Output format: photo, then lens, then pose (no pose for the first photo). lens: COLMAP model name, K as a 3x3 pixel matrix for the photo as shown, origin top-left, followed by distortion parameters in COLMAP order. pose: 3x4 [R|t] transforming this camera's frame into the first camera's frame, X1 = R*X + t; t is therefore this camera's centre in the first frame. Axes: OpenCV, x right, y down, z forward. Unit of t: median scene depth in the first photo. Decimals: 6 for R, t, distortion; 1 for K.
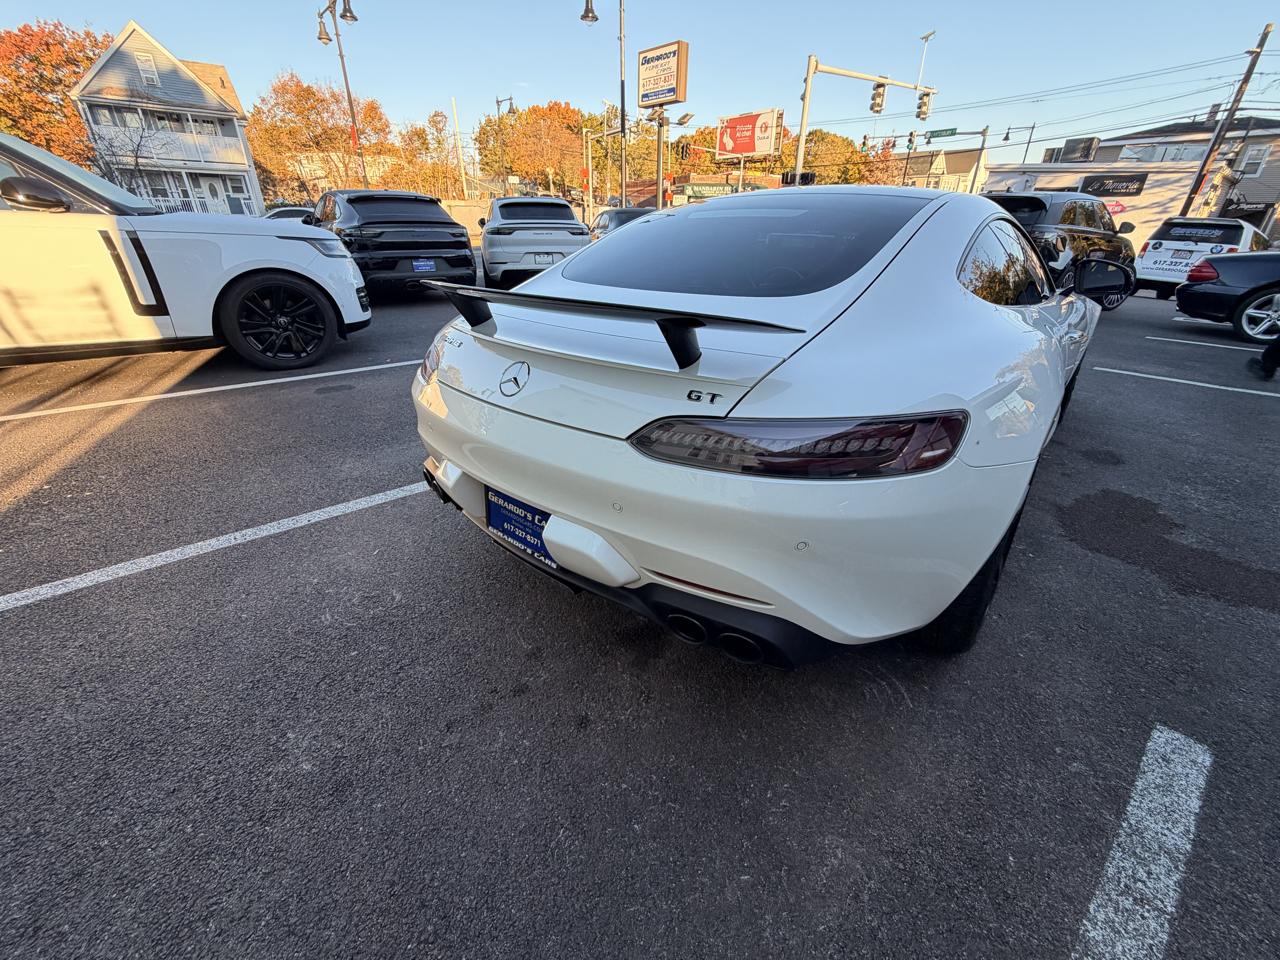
lens RADIAL K [[525.1, 0, 639.3], [0, 525.1, 476.7], [0, 0, 1]] dist [-0.000518, 0.000074]
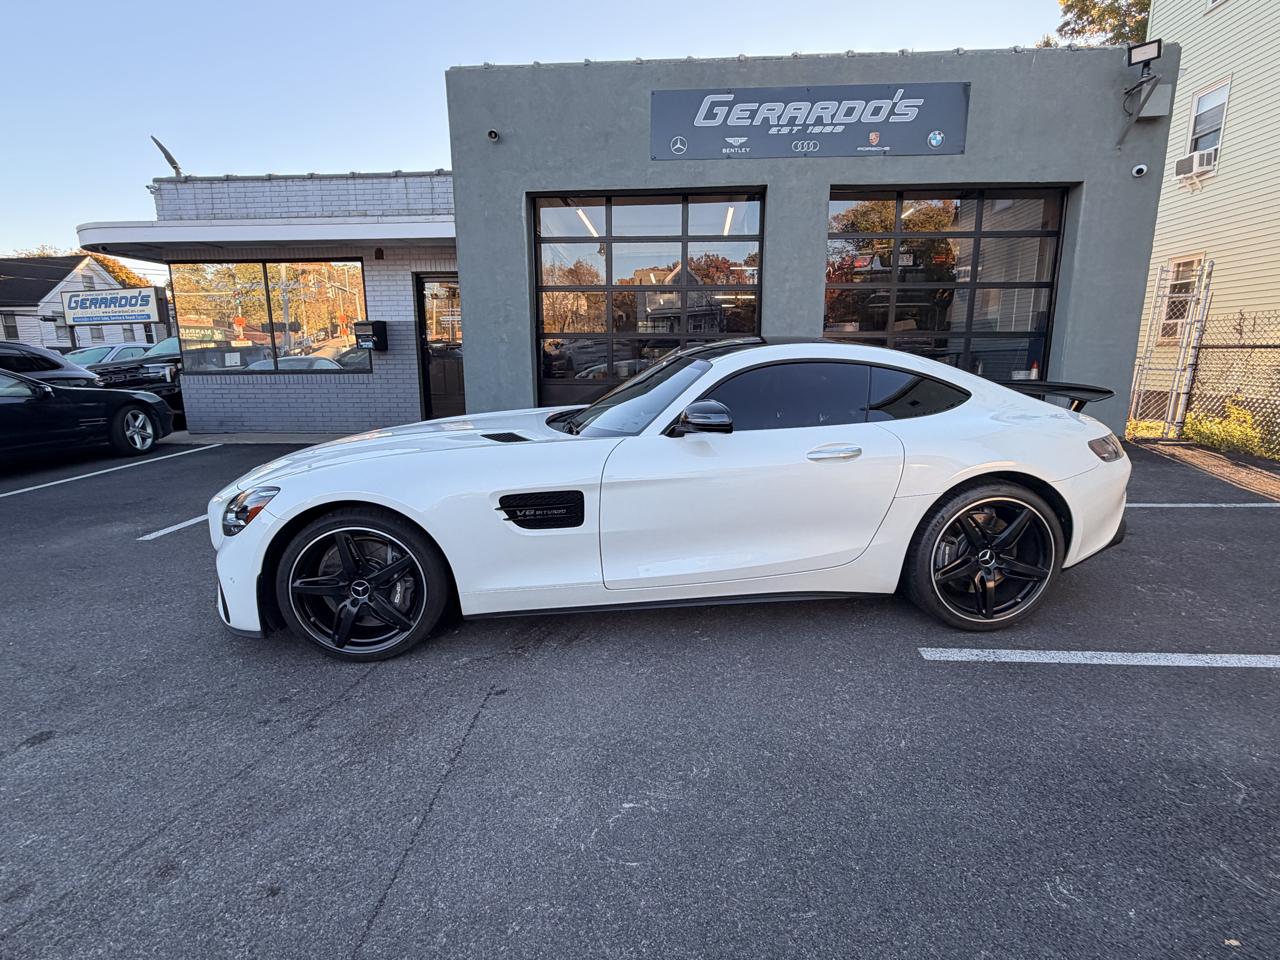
lens RADIAL K [[633.6, 0, 637.4], [0, 633.6, 478.8], [0, 0, 1]] dist [0.001058, -0.000909]
pose [[-0.712105, -0.139276, 0.688120, -0.047239], [0.309270, 0.817677, 0.485547, -0.099904], [-0.630285, 0.558575, -0.539198, 0.199873]]
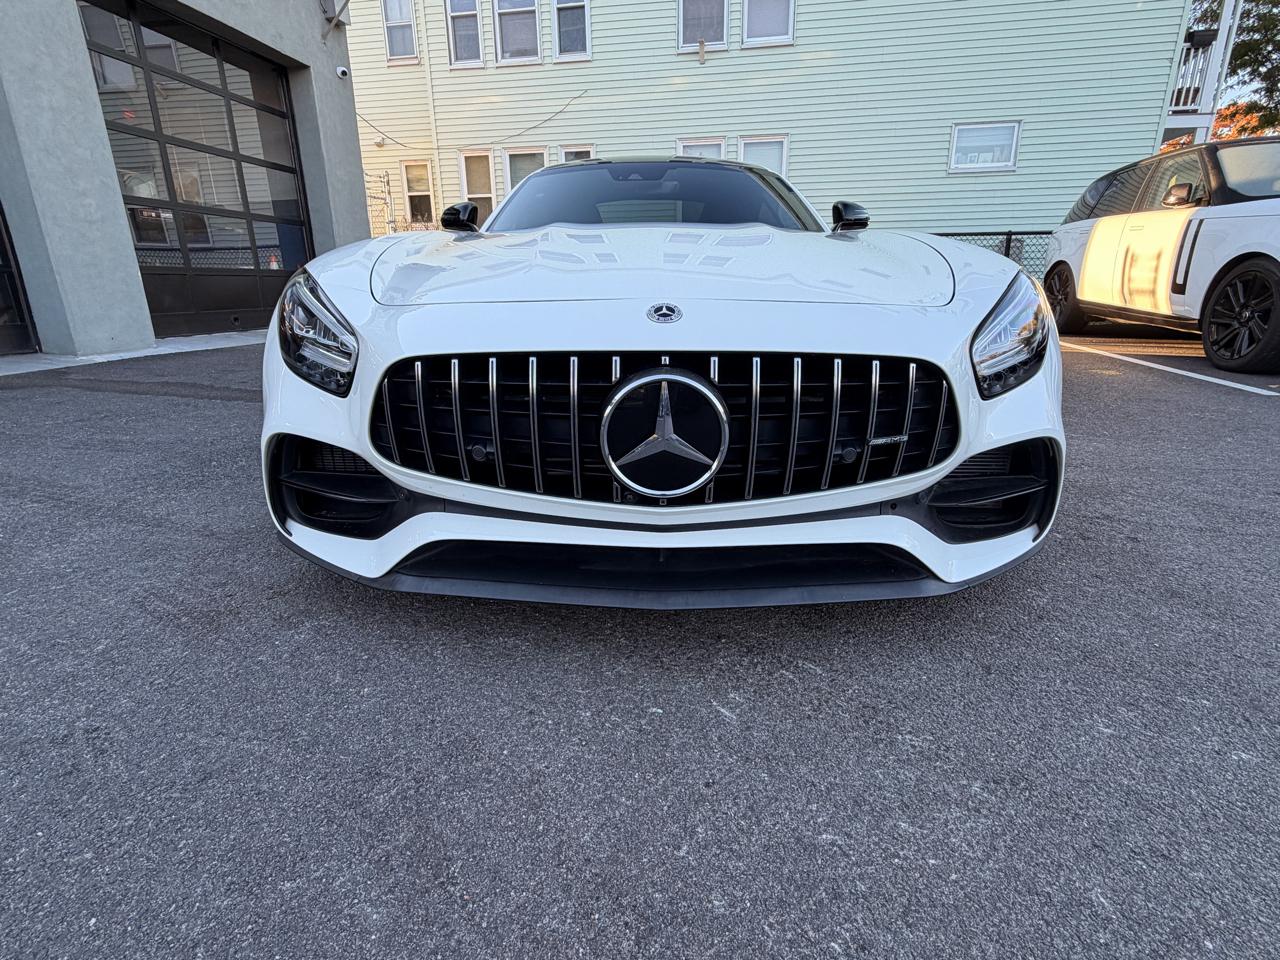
lens RADIAL K [[633.6, 0, 635.8], [0, 633.6, 482.3], [0, 0, 1]] dist [0.001058, -0.000909]
pose [[-0.768779, 0.196615, -0.608541, 0.135804], [-0.275631, 0.756778, 0.592718, -0.076851], [0.577068, 0.623402, -0.527601, 0.205362]]
